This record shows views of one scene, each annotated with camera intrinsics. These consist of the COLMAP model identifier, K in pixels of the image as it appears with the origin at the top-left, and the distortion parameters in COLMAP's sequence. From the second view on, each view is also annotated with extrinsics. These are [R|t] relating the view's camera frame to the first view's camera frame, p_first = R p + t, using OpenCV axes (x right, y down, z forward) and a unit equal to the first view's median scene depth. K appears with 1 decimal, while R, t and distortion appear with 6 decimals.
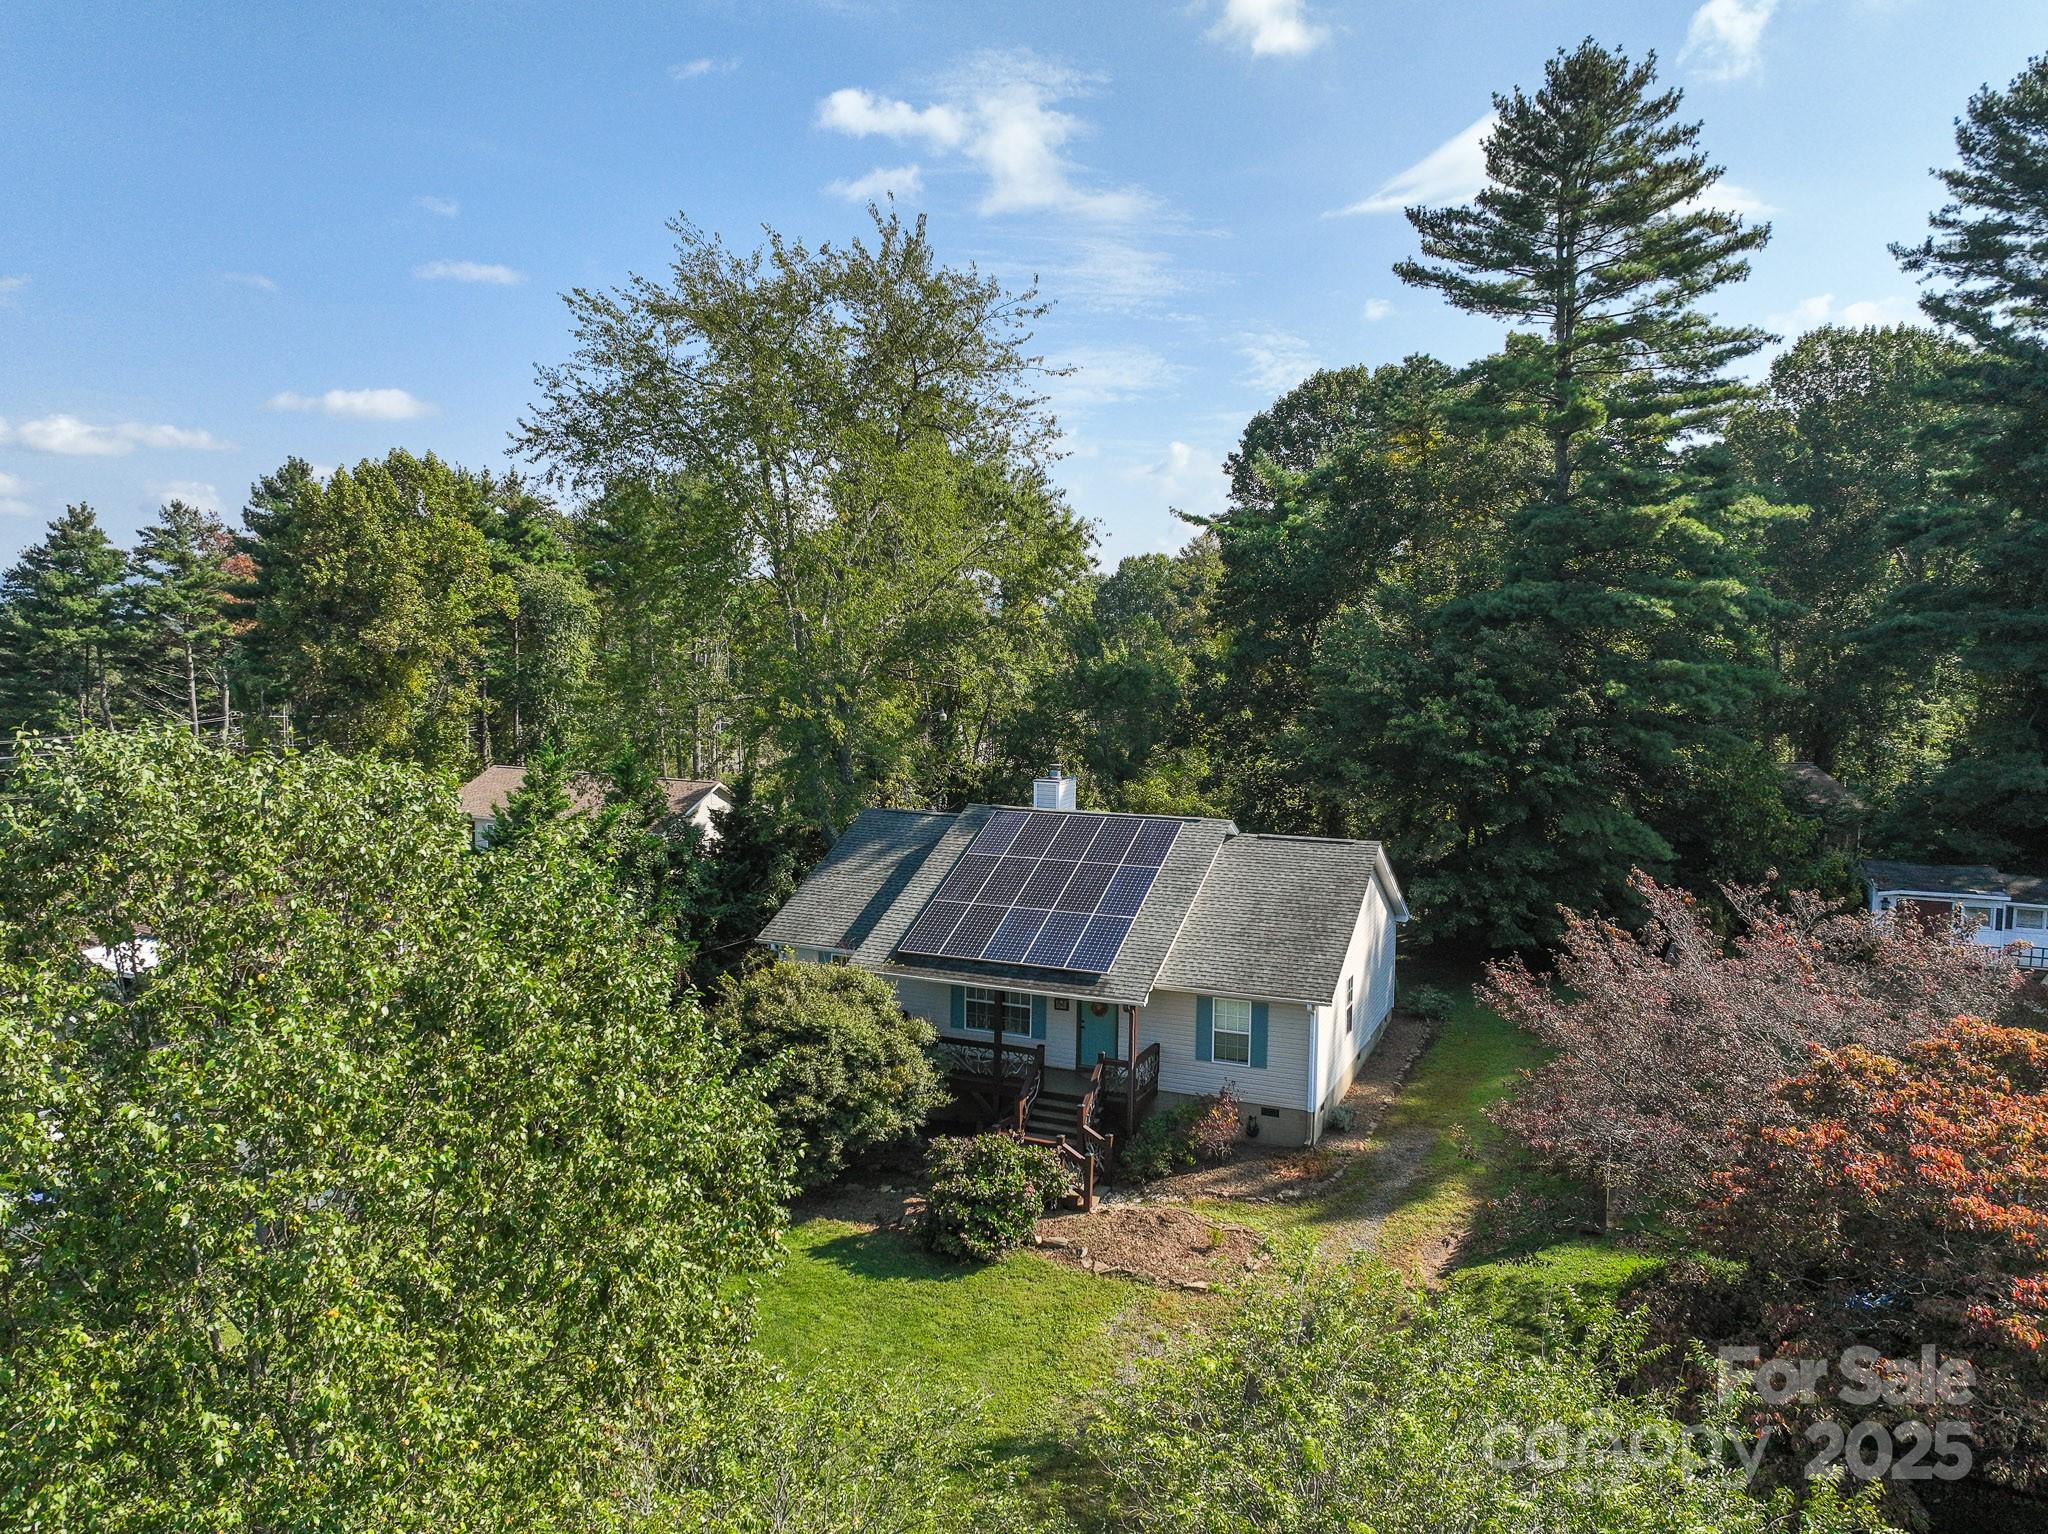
lens RADIAL K [[1451.2, 0, 1024.0], [0, 1451.2, 767.0], [0, 0, 1]] dist [0.004619, 0.012181]
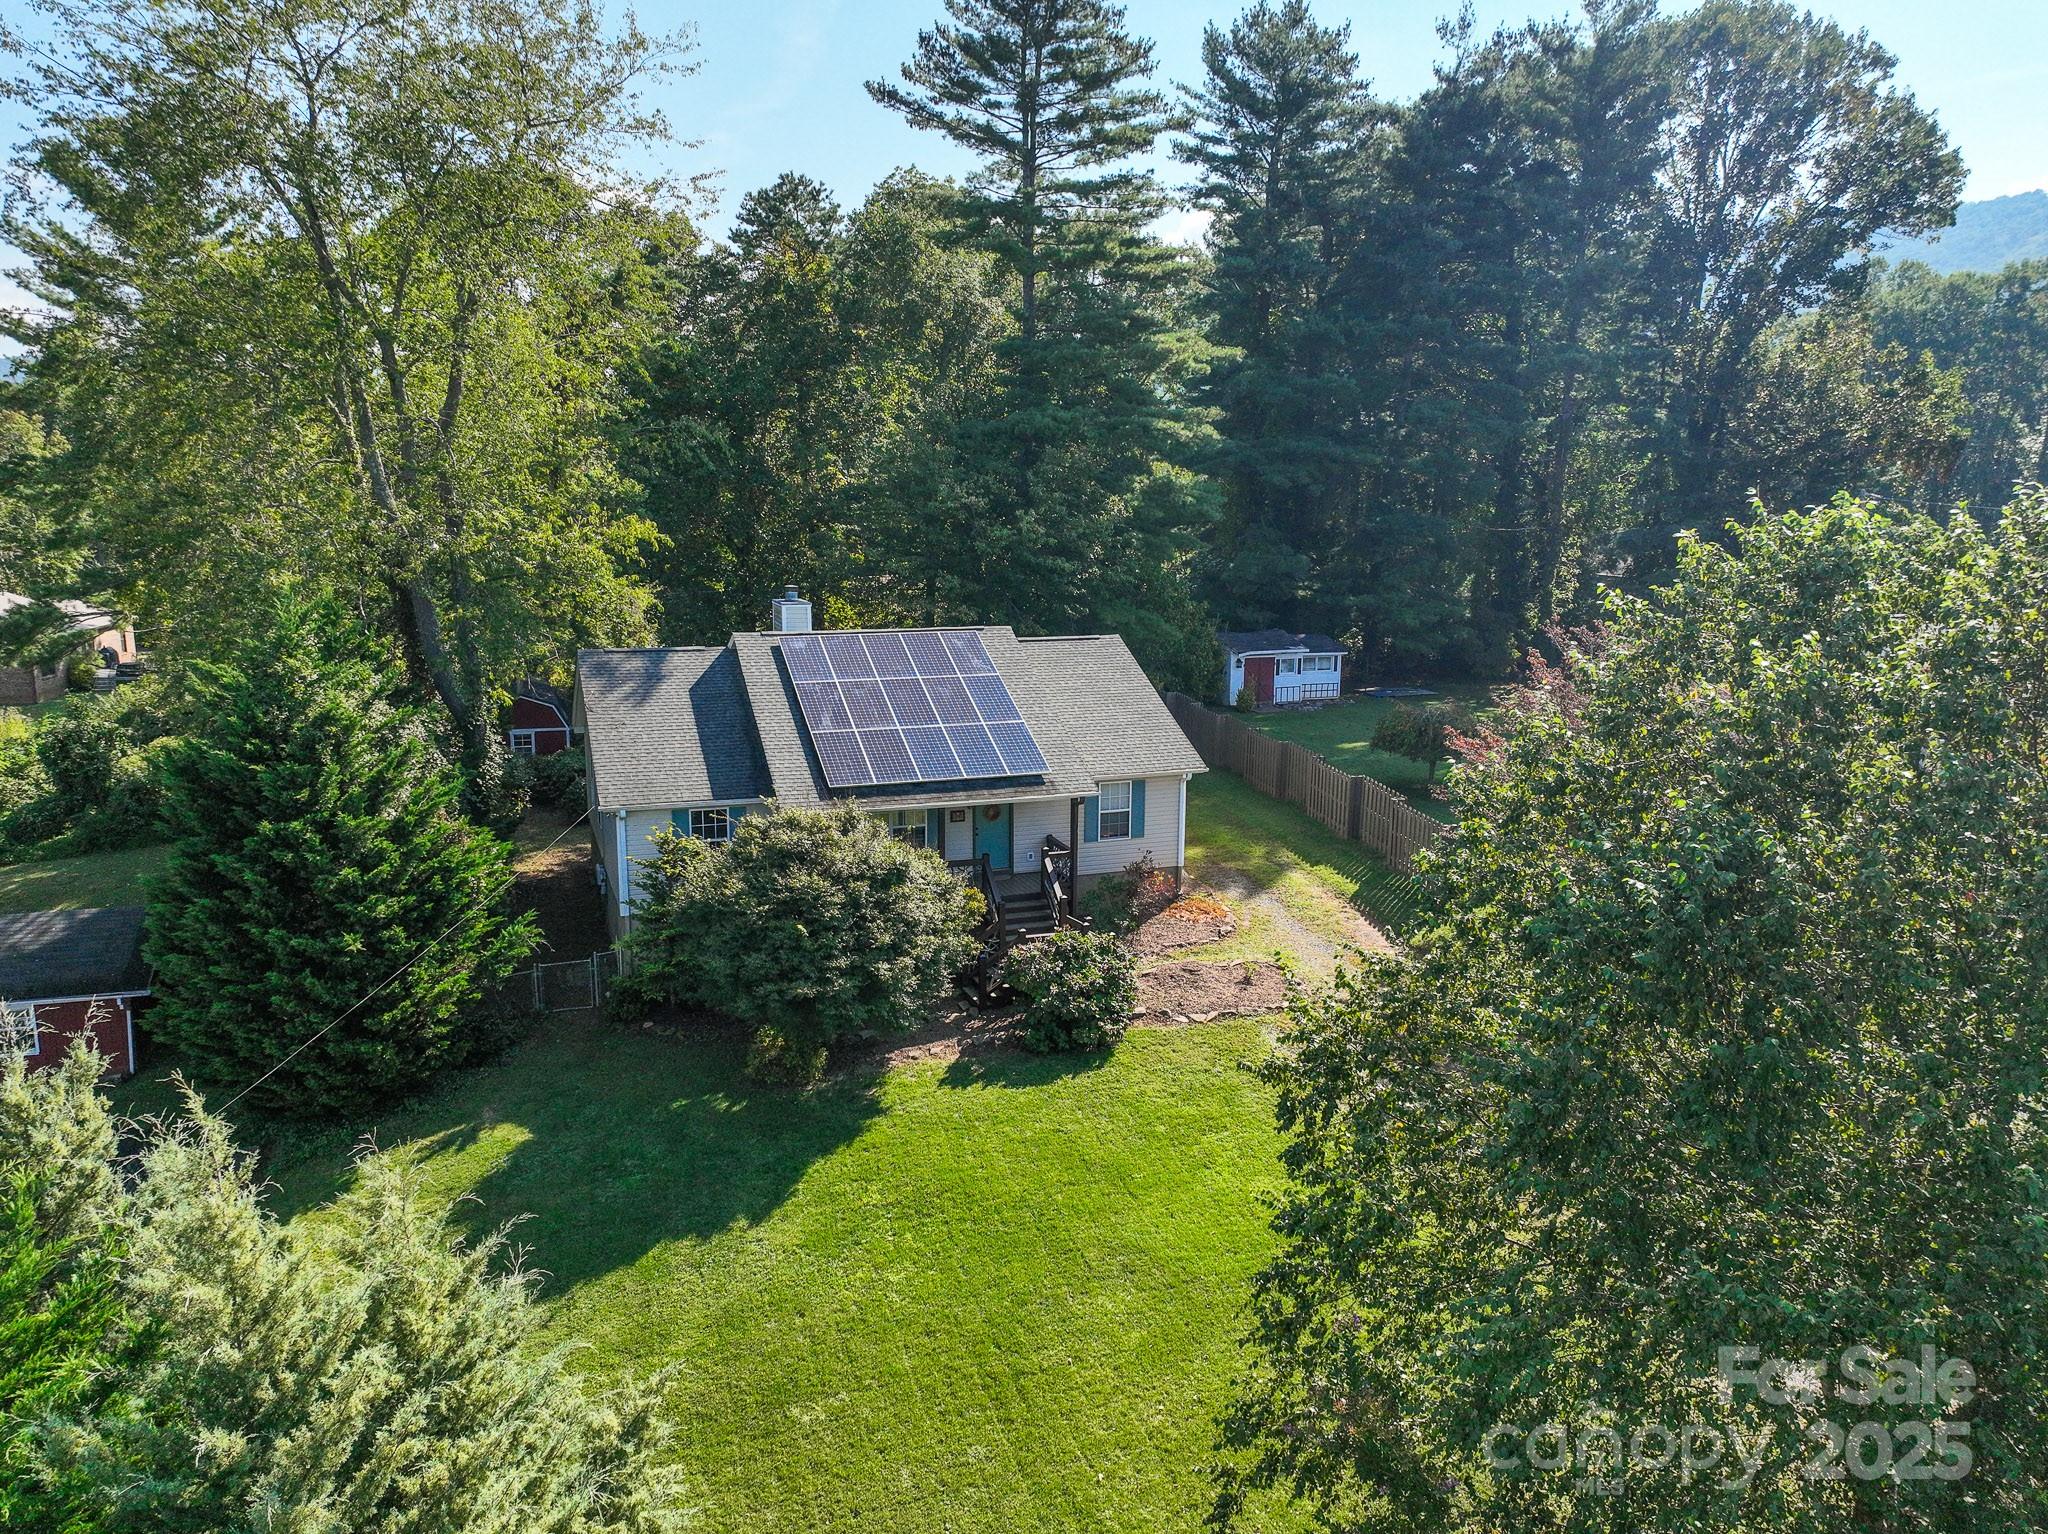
lens RADIAL K [[1463.7, 0, 1020.5], [0, 1463.7, 749.0], [0, 0, 1]] dist [0.008987, 0.001120]
pose [[0.734889, -0.127849, 0.666028, -0.515843], [0.055629, 0.990124, 0.128682, -0.010423], [-0.675903, -0.057517, 0.734743, 0.179575]]
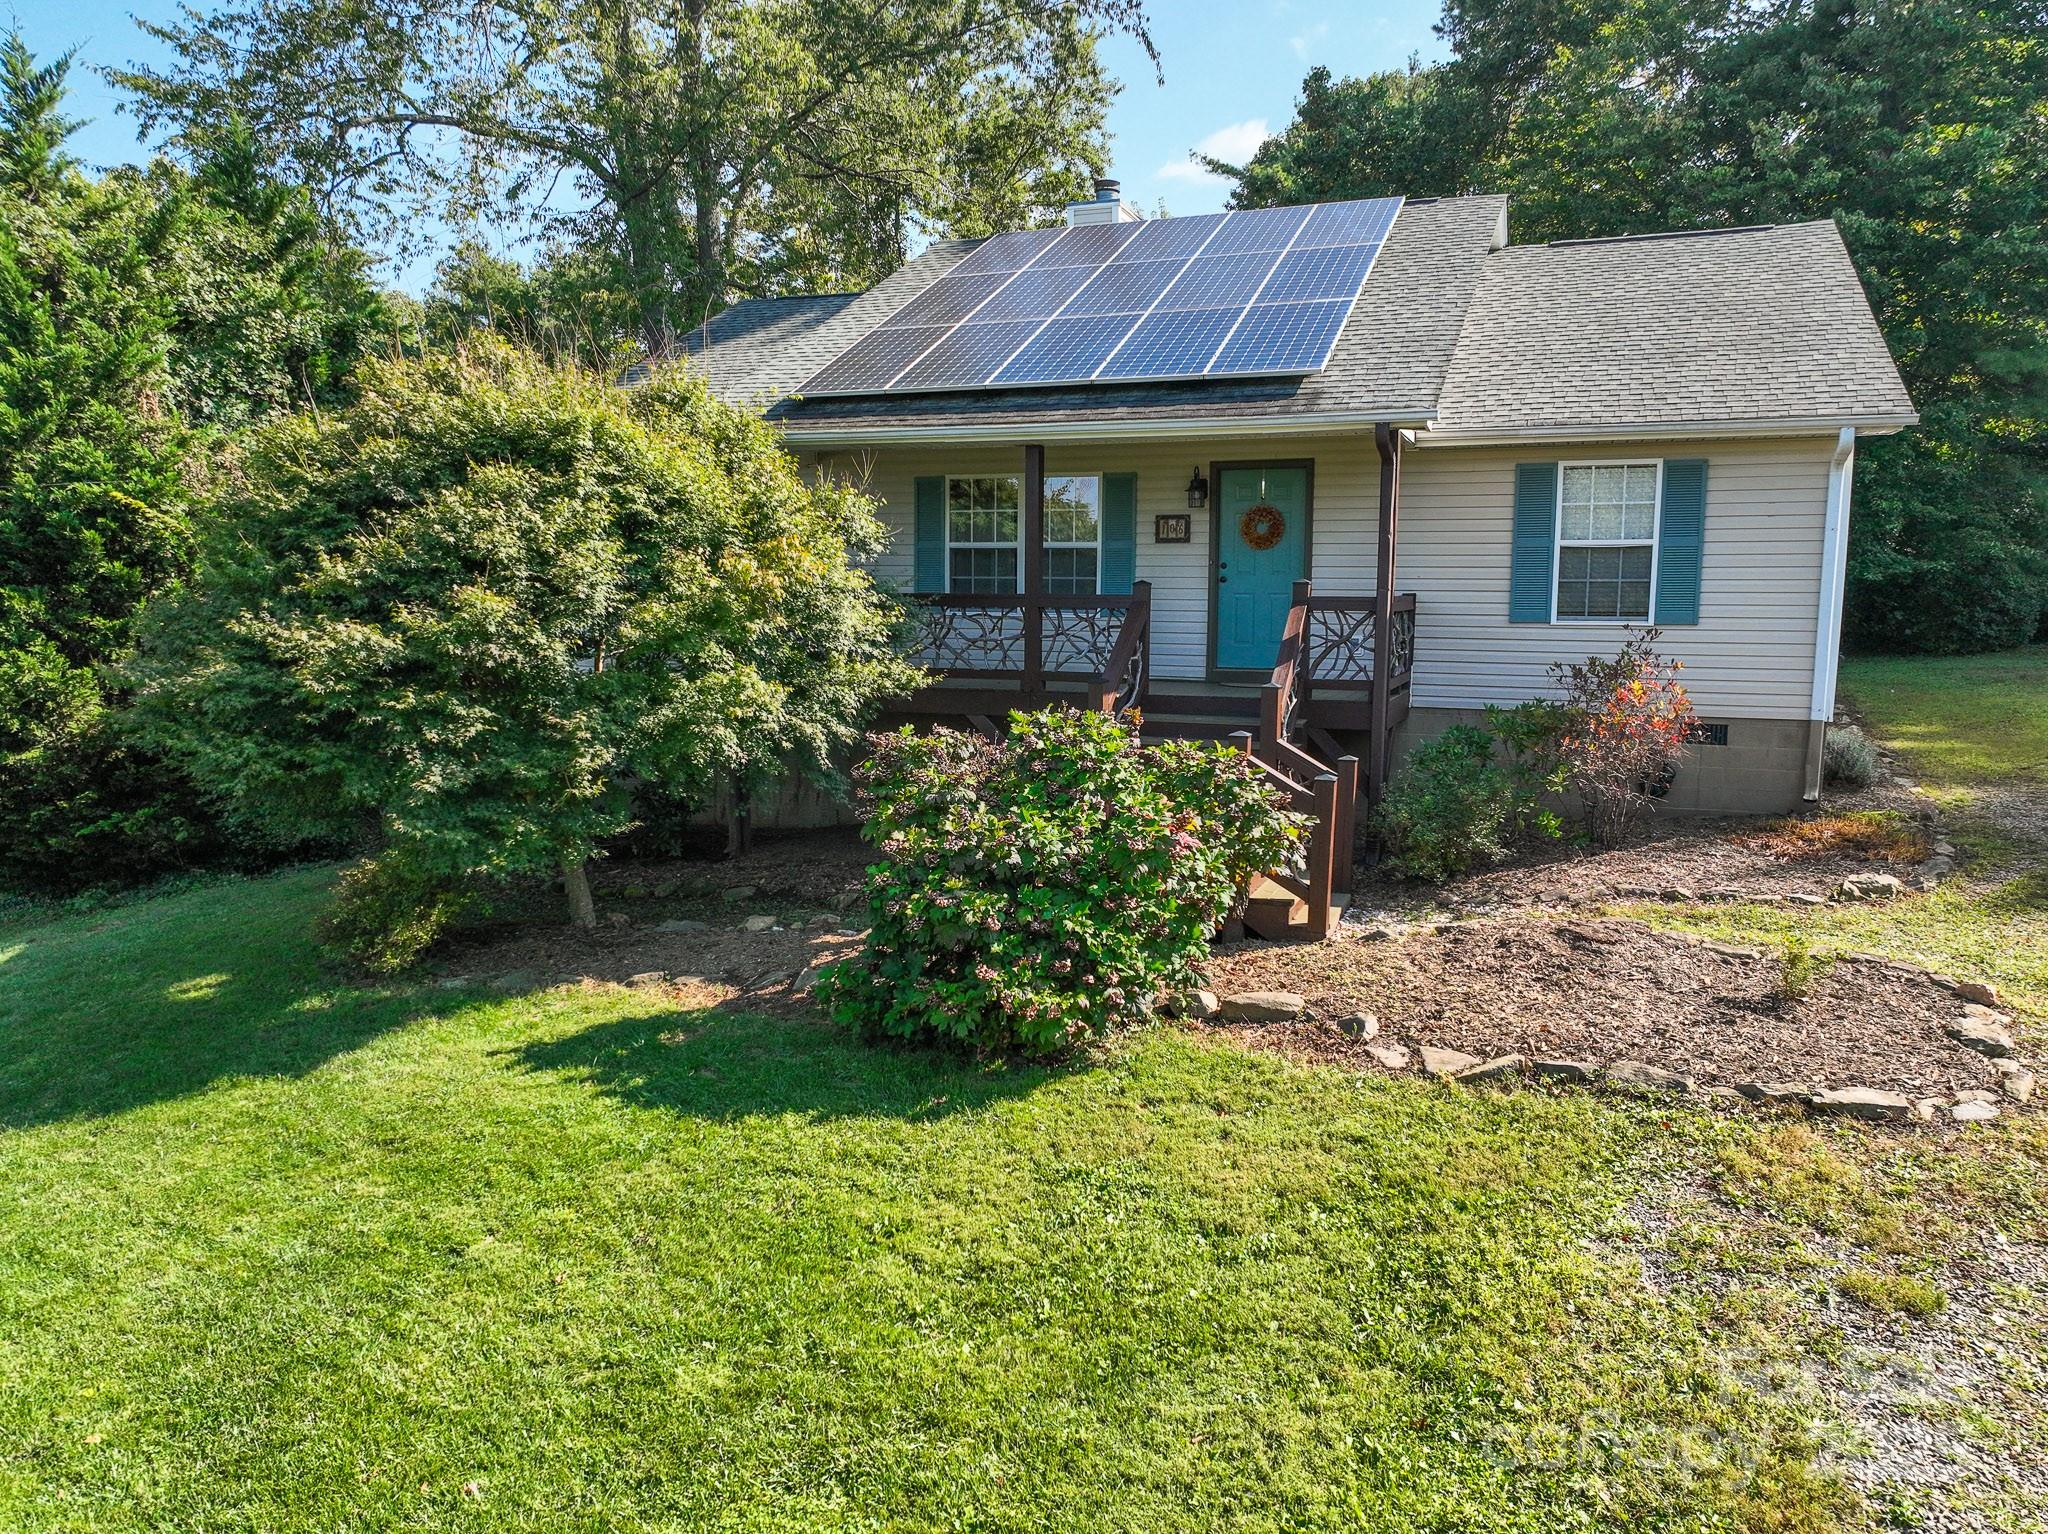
lens RADIAL K [[1451.2, 0, 1024.0], [0, 1451.2, 767.0], [0, 0, 1]] dist [0.004619, 0.012181]
pose [[0.999092, -0.015543, 0.039679, -0.030496], [0.014025, 0.999169, 0.038259, 0.180441], [-0.040241, -0.037668, 0.998480, 0.470419]]
